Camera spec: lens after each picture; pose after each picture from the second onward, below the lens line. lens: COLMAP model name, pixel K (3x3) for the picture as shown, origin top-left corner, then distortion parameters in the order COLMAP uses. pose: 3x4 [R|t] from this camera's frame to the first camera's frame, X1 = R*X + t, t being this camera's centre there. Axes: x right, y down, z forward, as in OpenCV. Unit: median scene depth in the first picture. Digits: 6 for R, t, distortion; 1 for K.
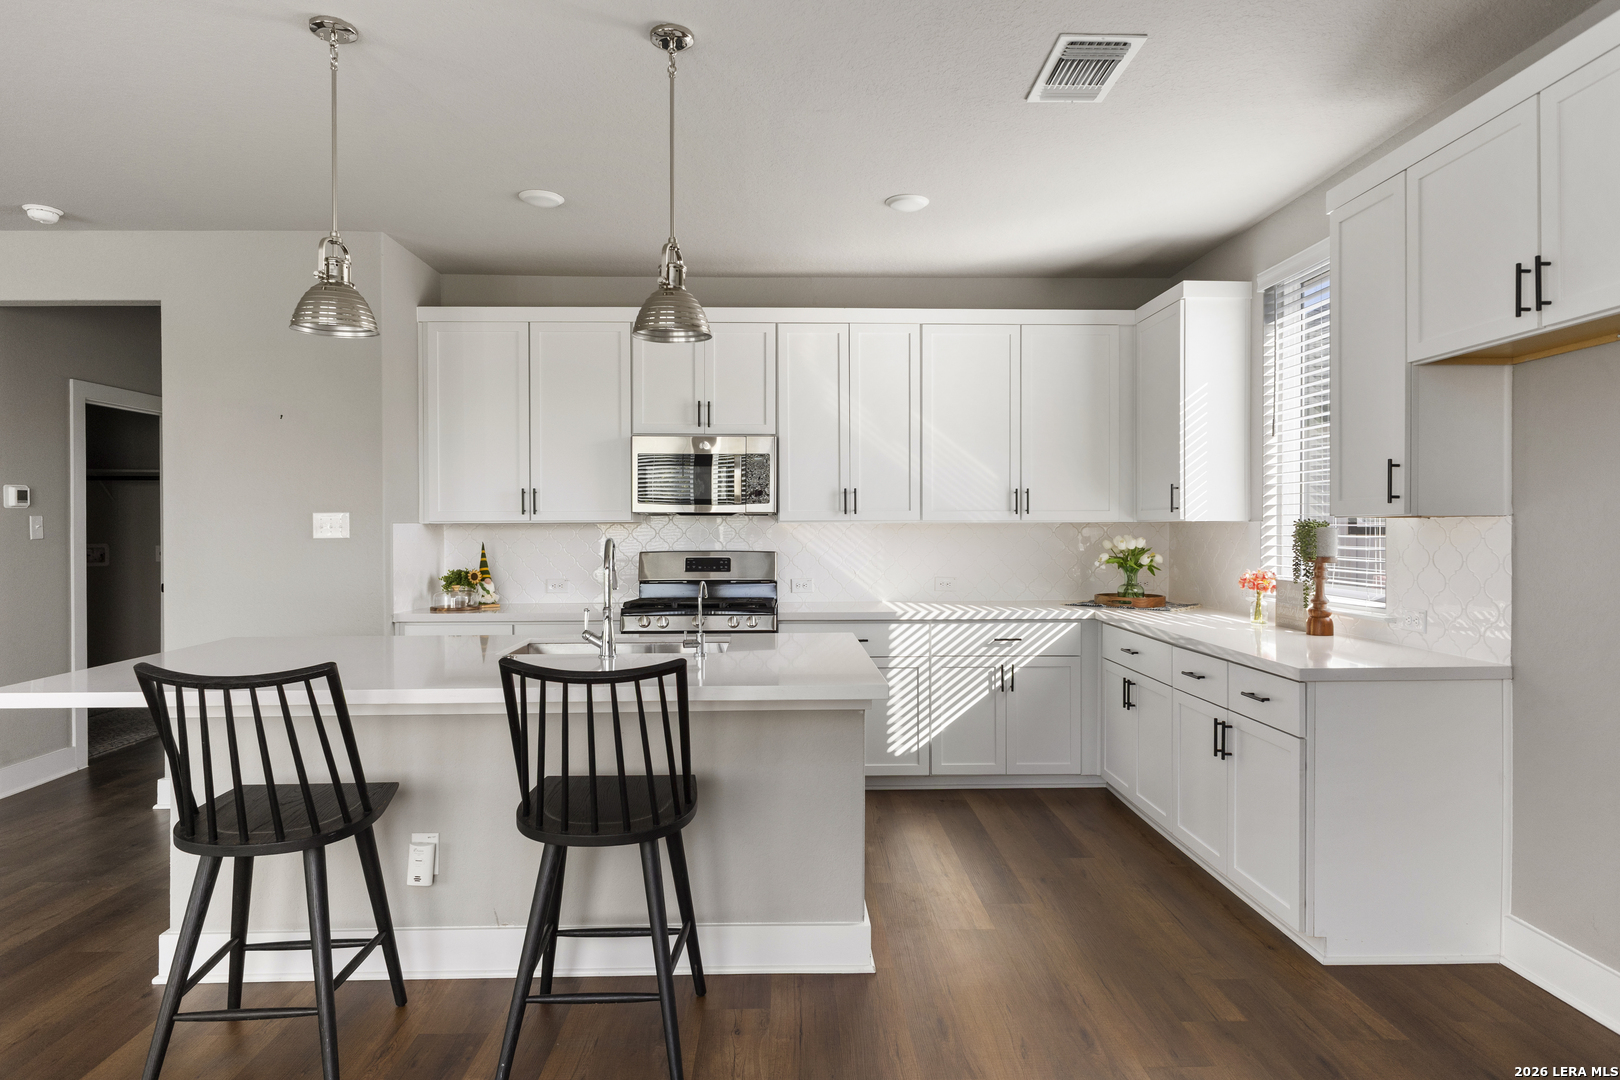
lens RADIAL K [[937.7, 0, 809.9], [0, 937.7, 538.2], [0, 0, 1]] dist [0.003377, -0.001453]
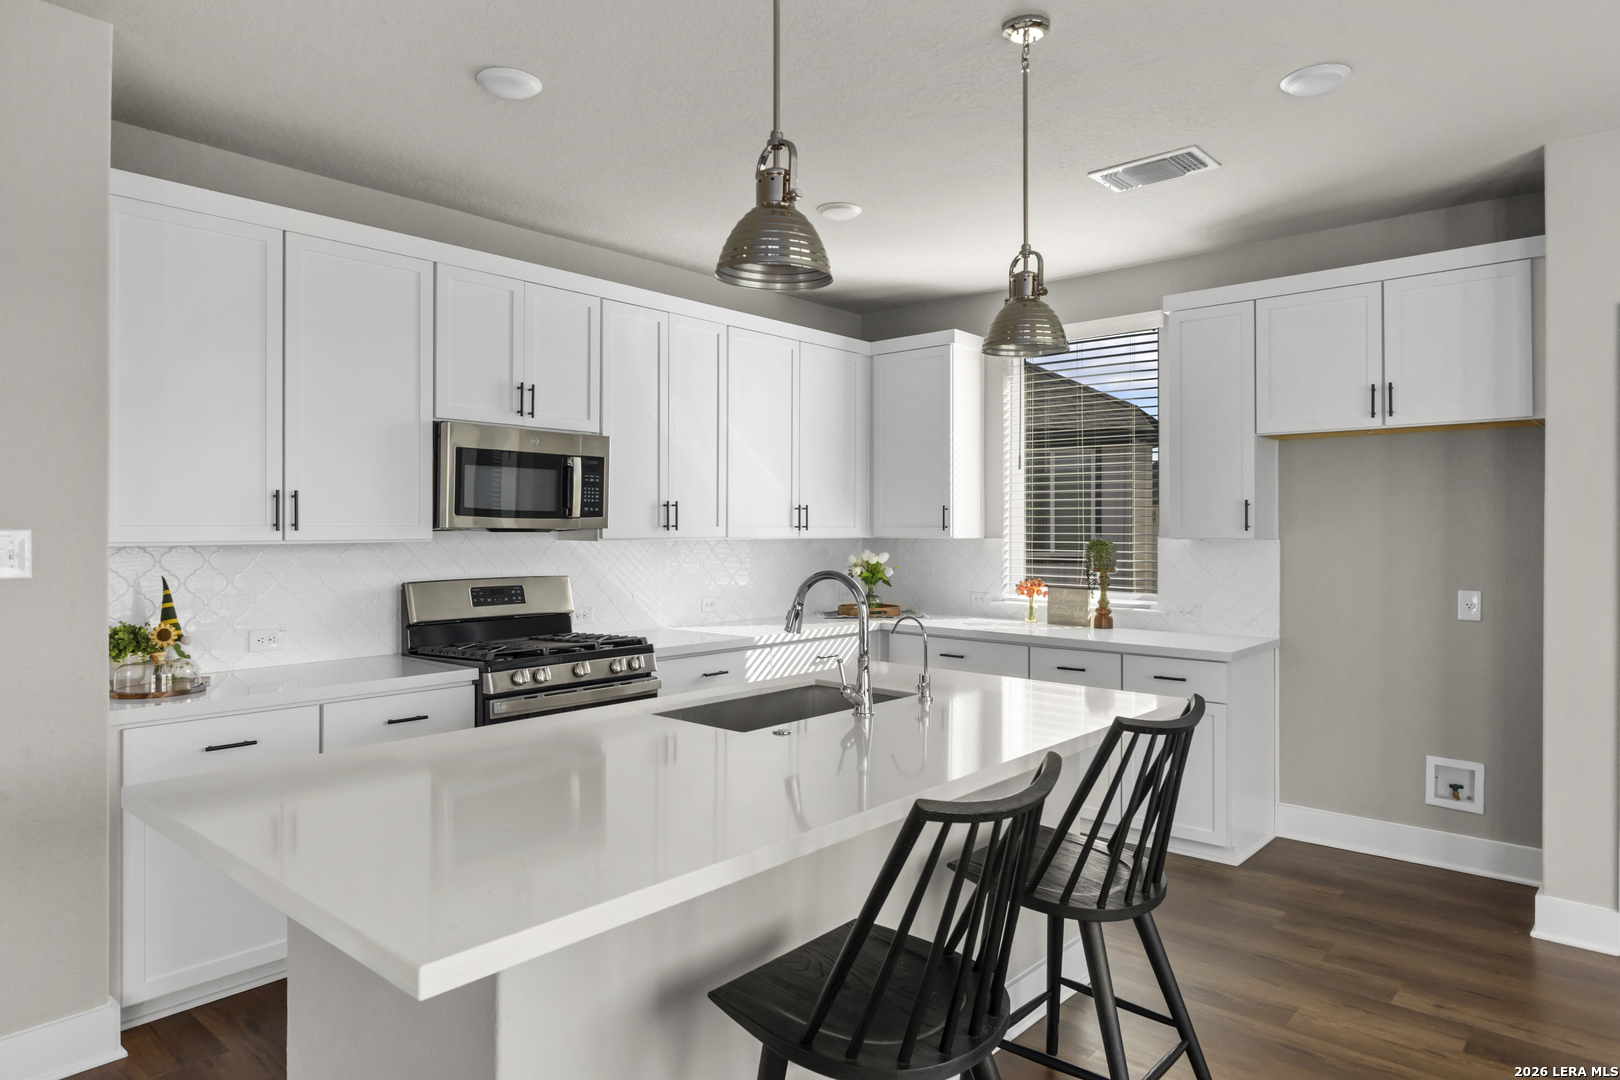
lens RADIAL K [[1009.4, 0, 809.7], [0, 1009.4, 534.1], [0, 0, 1]] dist [0.003972, -0.000592]
pose [[0.673367, -0.002358, 0.739305, -0.569121], [0.005709, 0.999982, -0.002010, -0.019681], [-0.739287, 0.005574, 0.673368, 0.272056]]
